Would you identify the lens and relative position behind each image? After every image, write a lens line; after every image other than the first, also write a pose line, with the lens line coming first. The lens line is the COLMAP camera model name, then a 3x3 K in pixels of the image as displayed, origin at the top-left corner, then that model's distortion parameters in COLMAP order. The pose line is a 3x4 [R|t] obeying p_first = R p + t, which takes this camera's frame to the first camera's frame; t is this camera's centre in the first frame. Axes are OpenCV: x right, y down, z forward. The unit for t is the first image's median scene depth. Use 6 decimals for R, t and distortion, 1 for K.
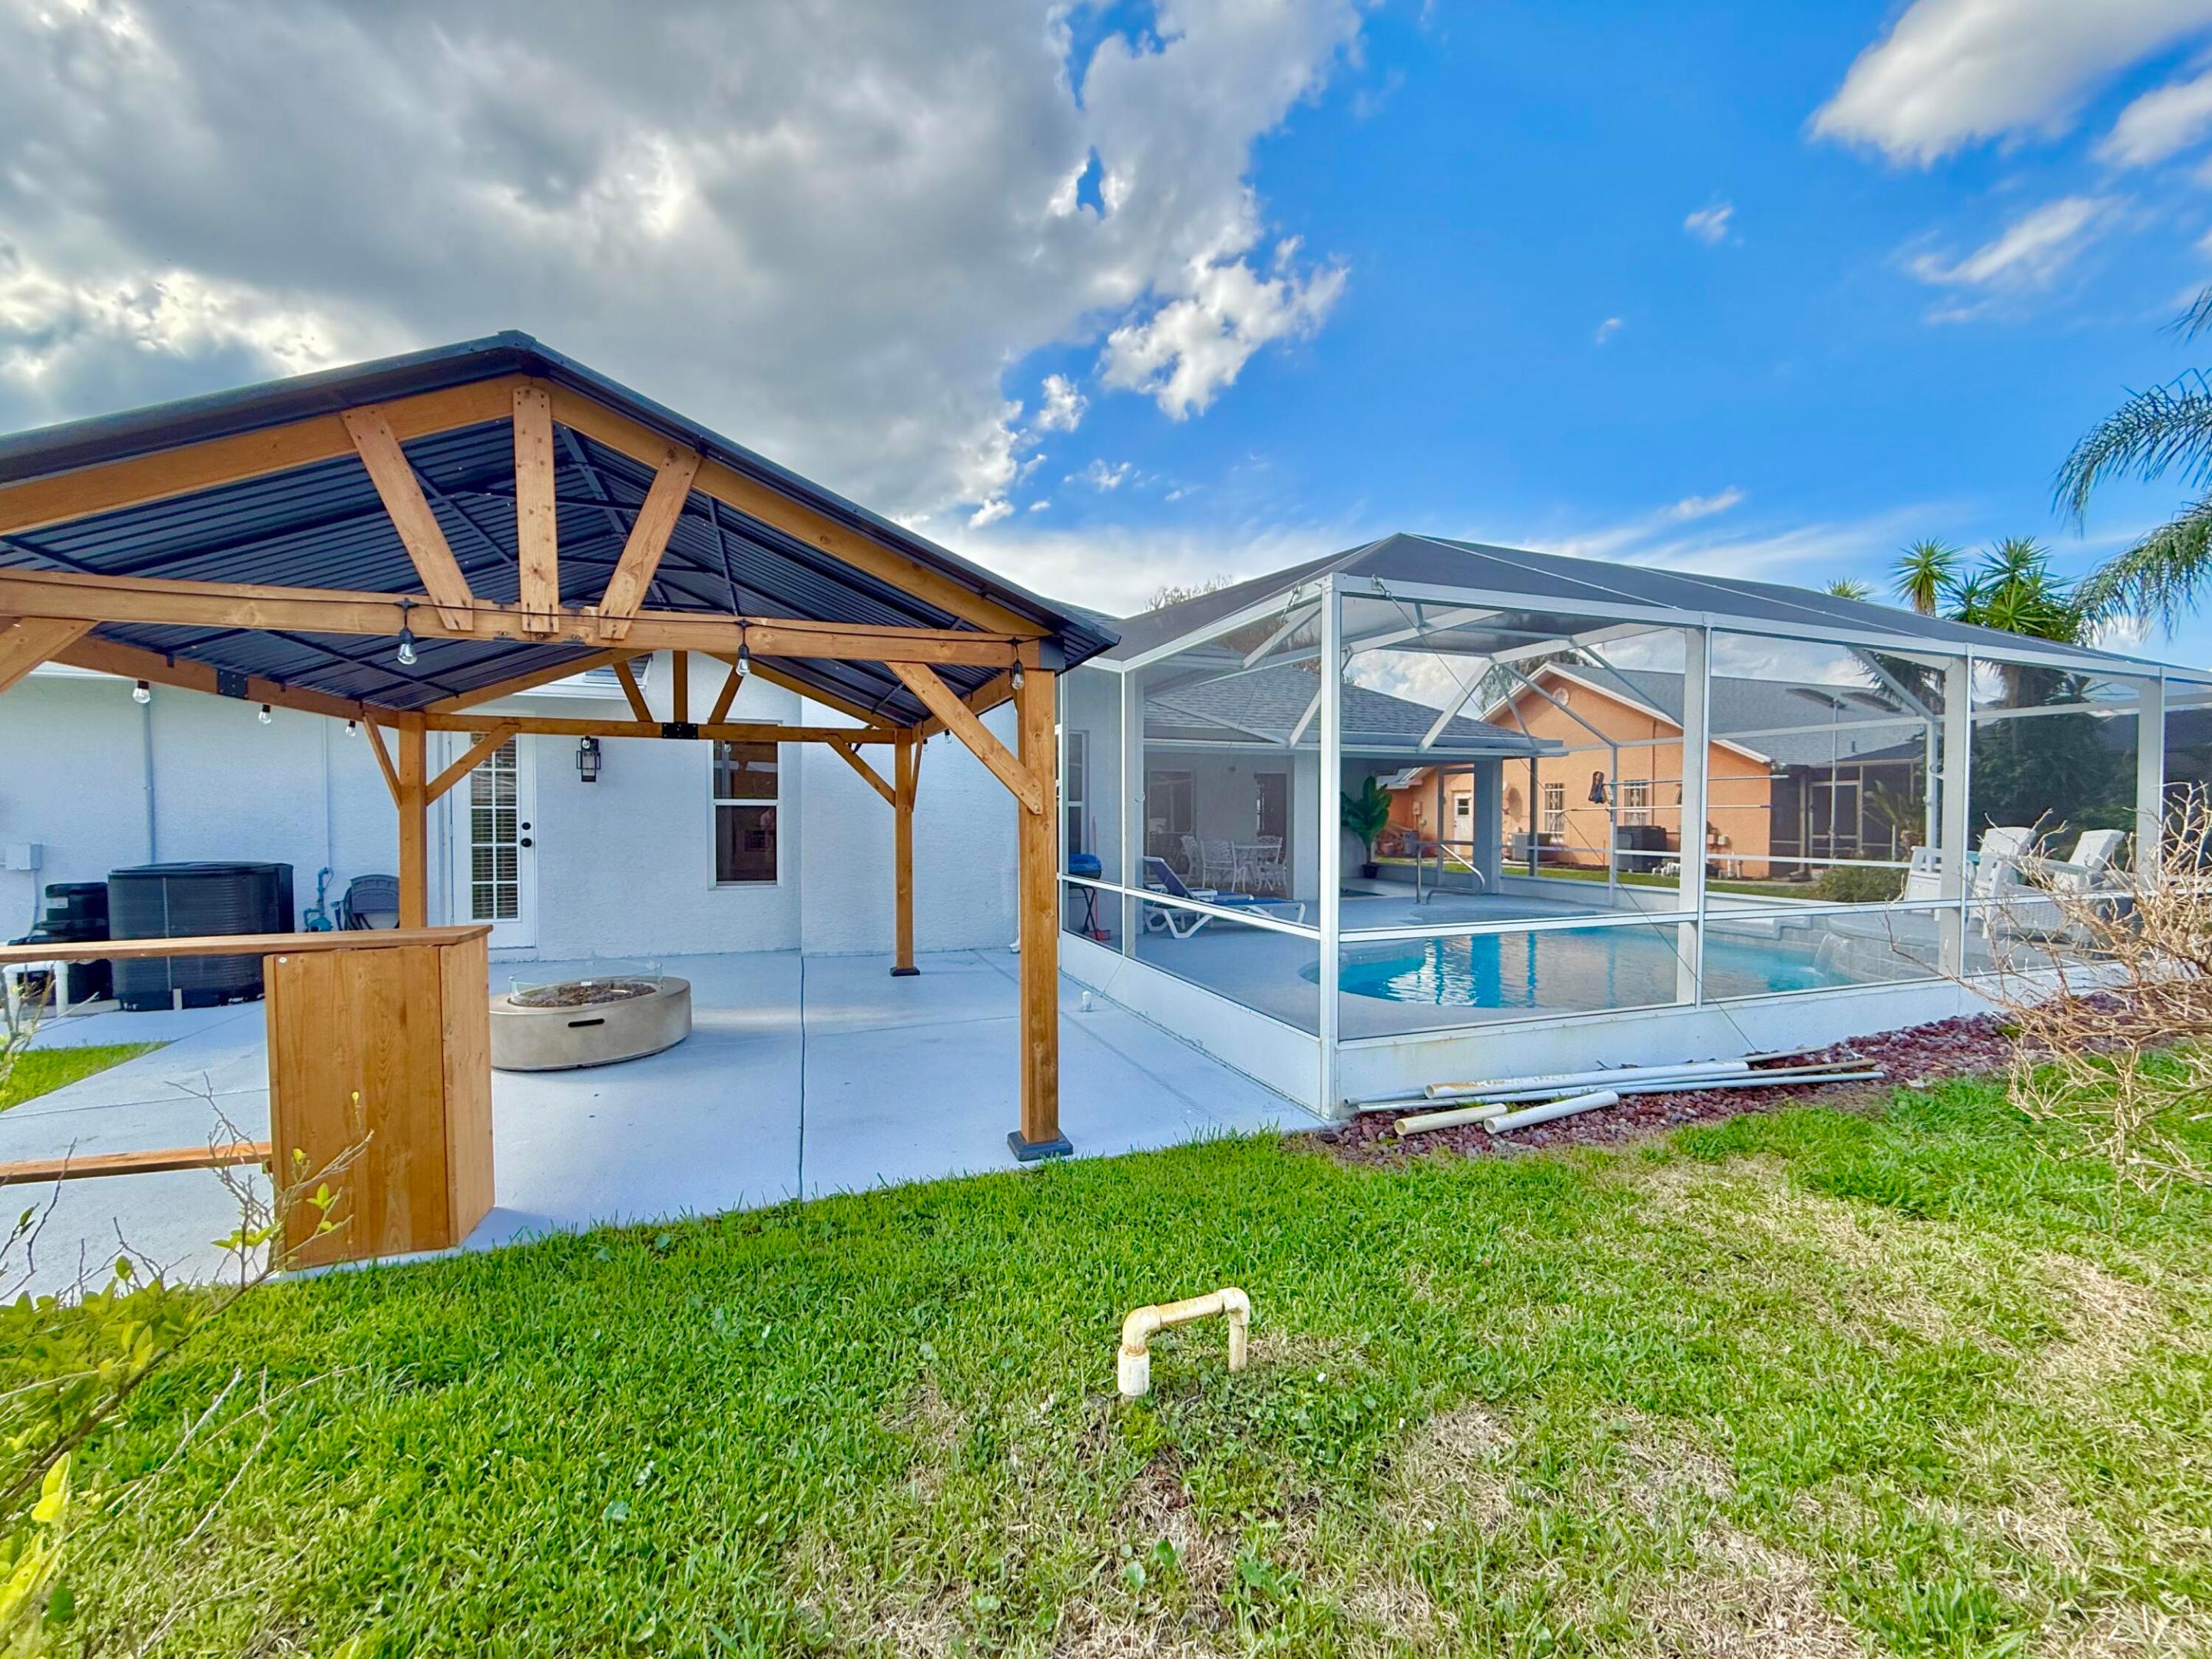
lens RADIAL K [[881.2, 0, 1103.4], [0, 881.2, 841.1], [0, 0, 1]] dist [-0.000309, 0.000101]
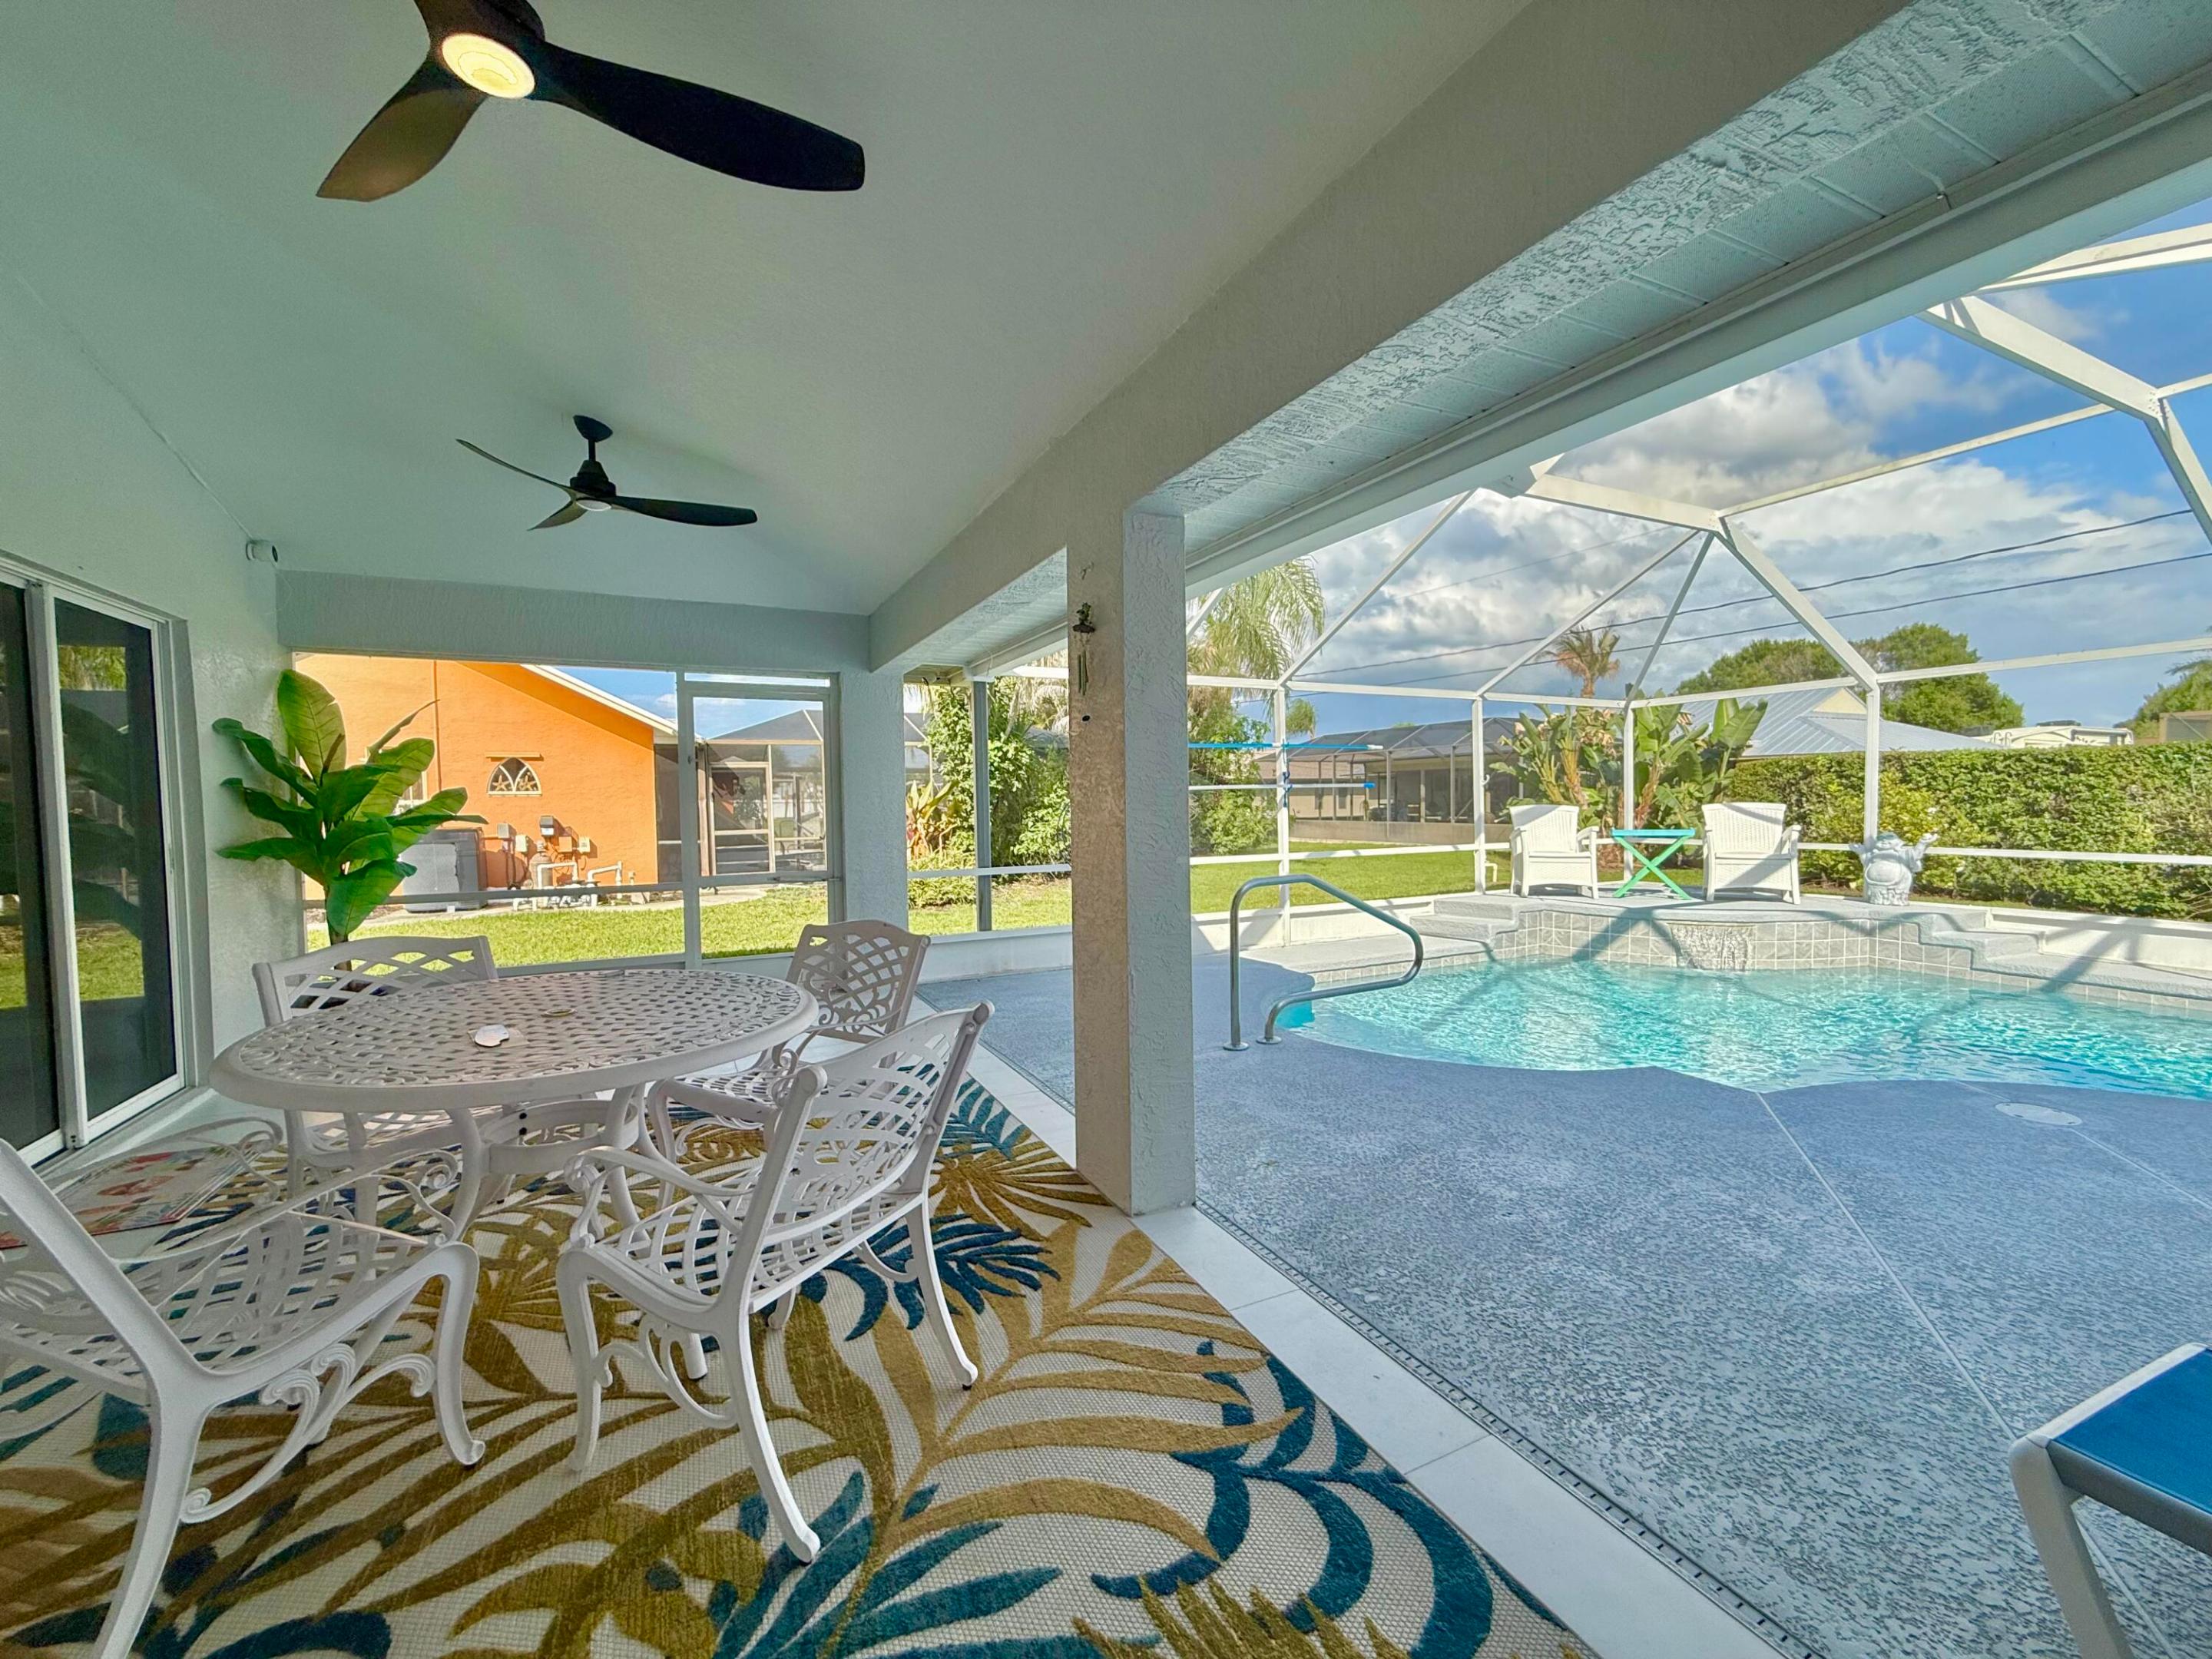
lens RADIAL K [[881.2, 0, 1102.5], [0, 881.2, 831.0], [0, 0, 1]] dist [-0.000309, 0.000101]
pose [[-0.100412, -0.034493, 0.994348, 0.006037], [0.045102, 0.998214, 0.039181, -0.026381], [-0.993923, 0.048781, -0.098677, 0.856378]]
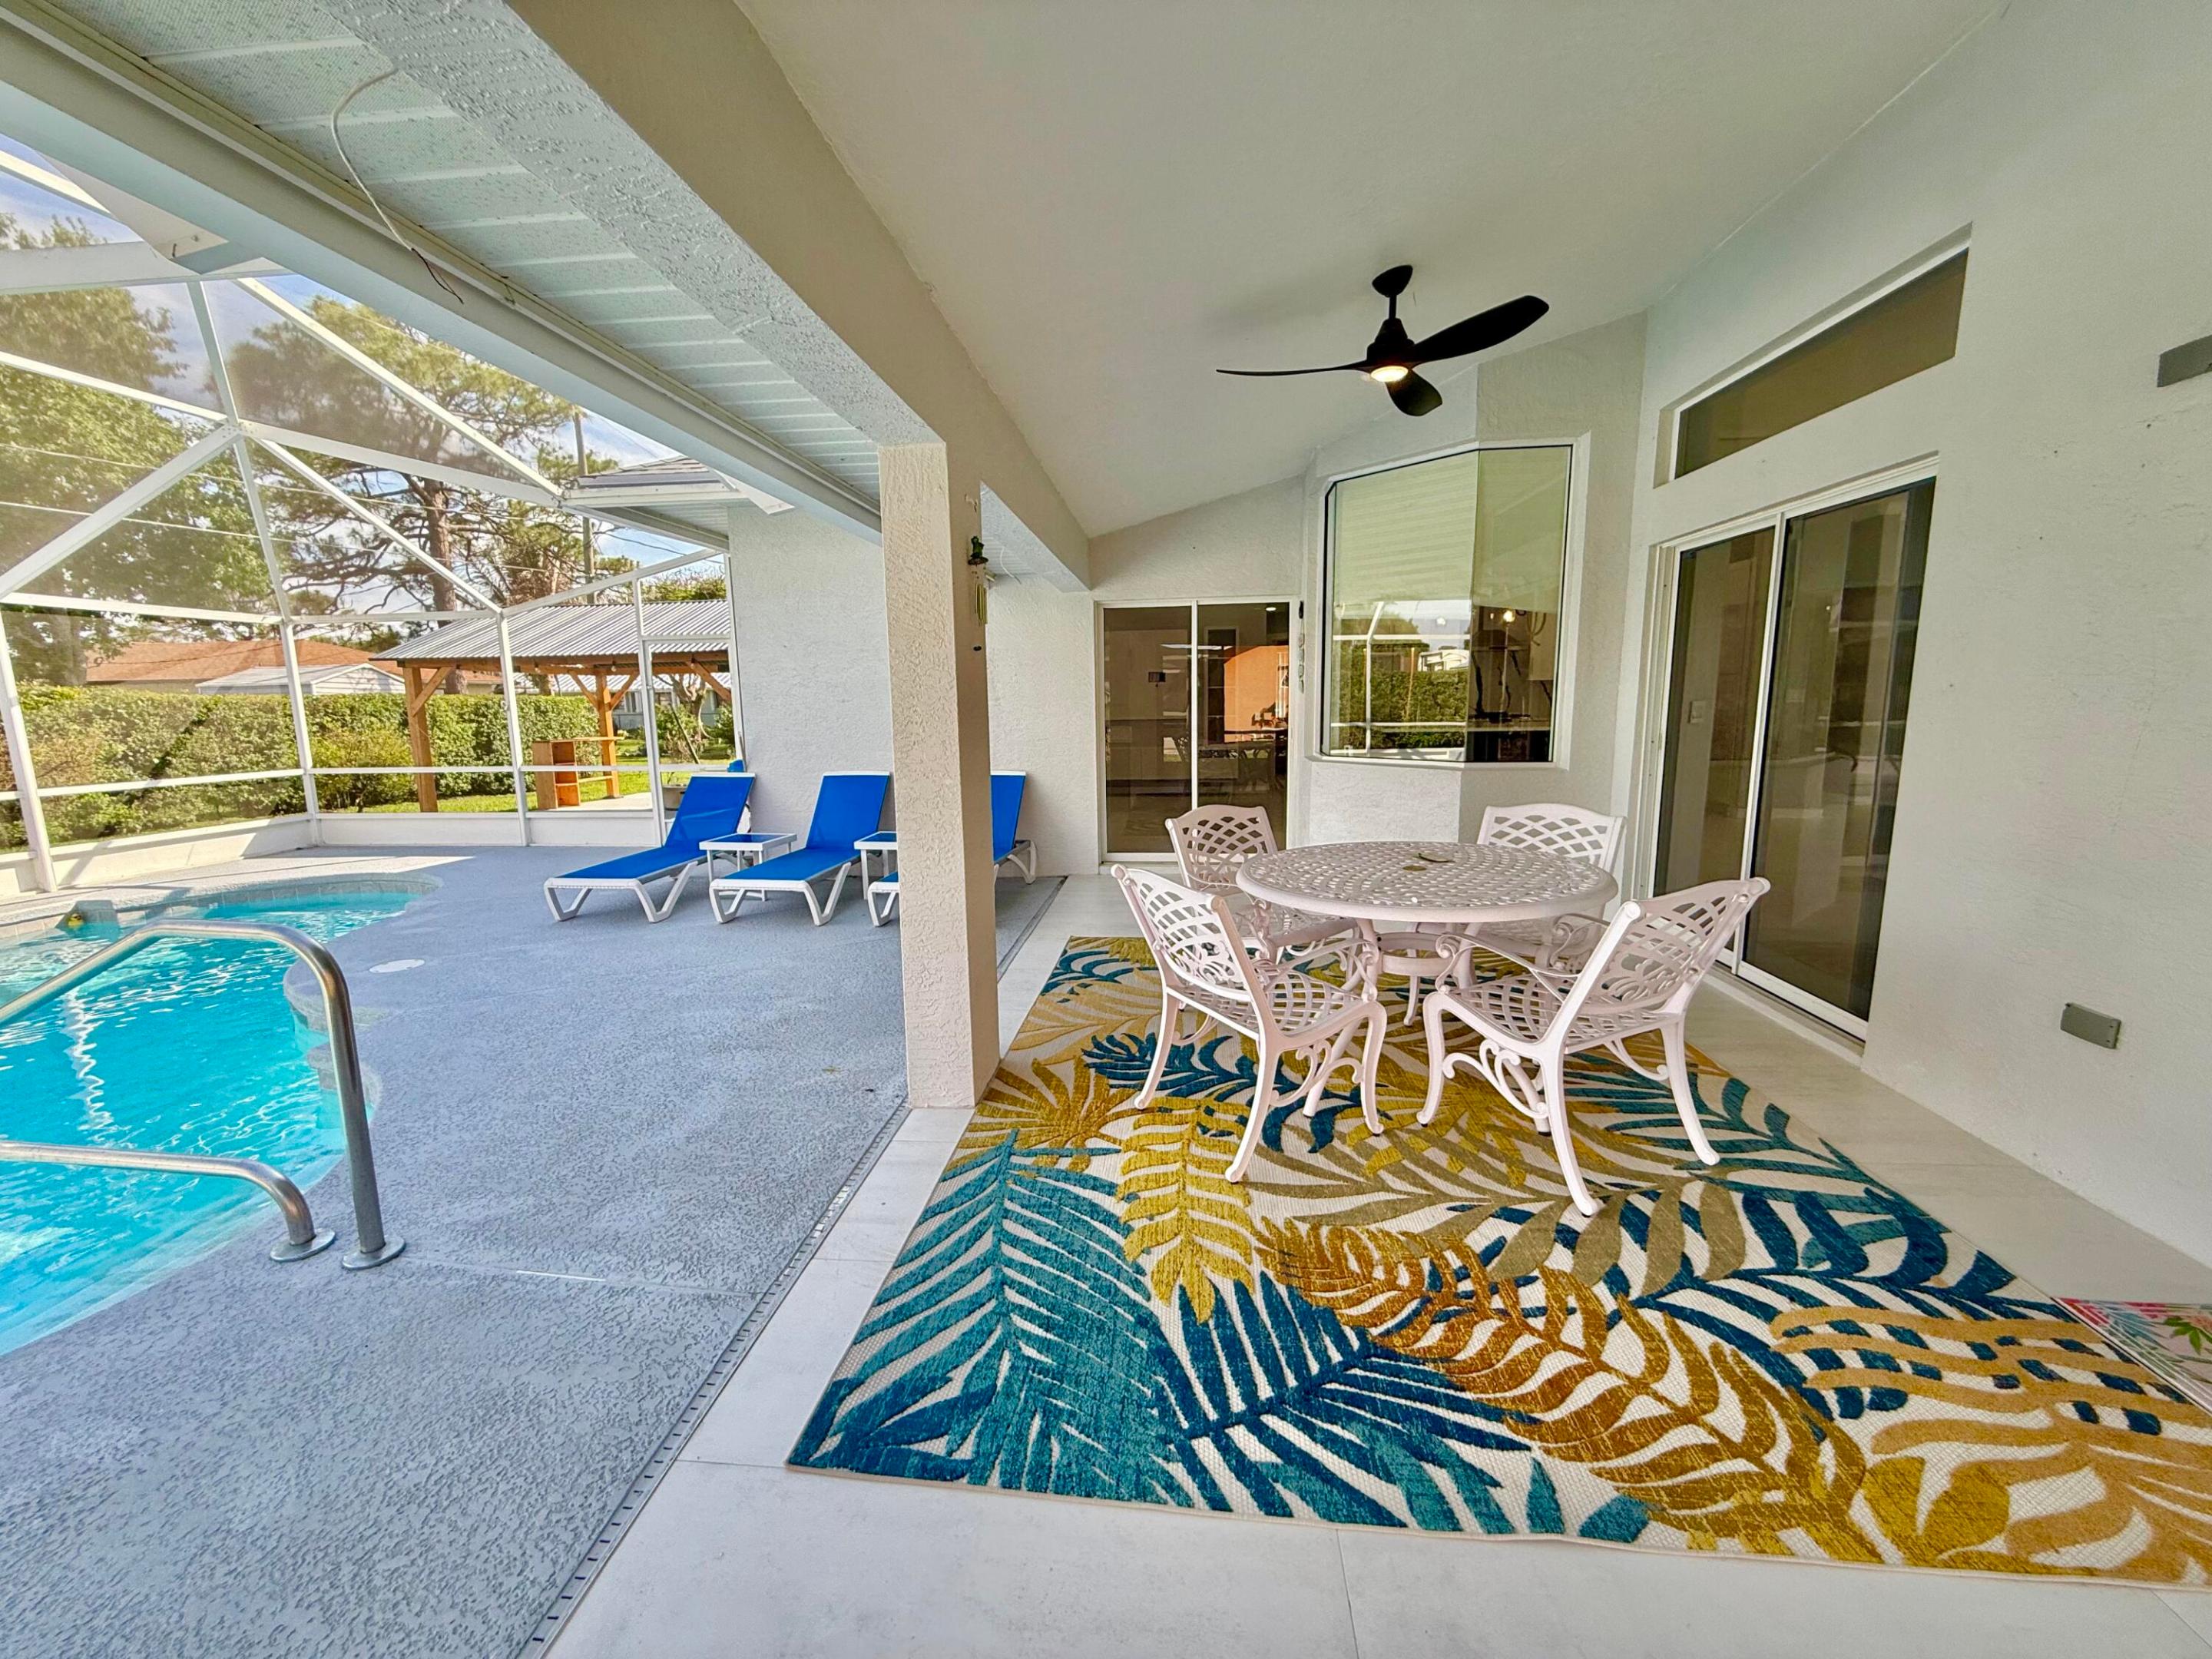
lens RADIAL K [[881.2, 0, 1103.4], [0, 881.2, 833.2], [0, 0, 1]] dist [-0.000309, 0.000101]
pose [[-0.440787, 0.144120, -0.885966, 0.345670], [-0.012696, 0.985927, 0.166696, -0.035104], [0.897522, 0.084725, -0.432754, 0.949064]]
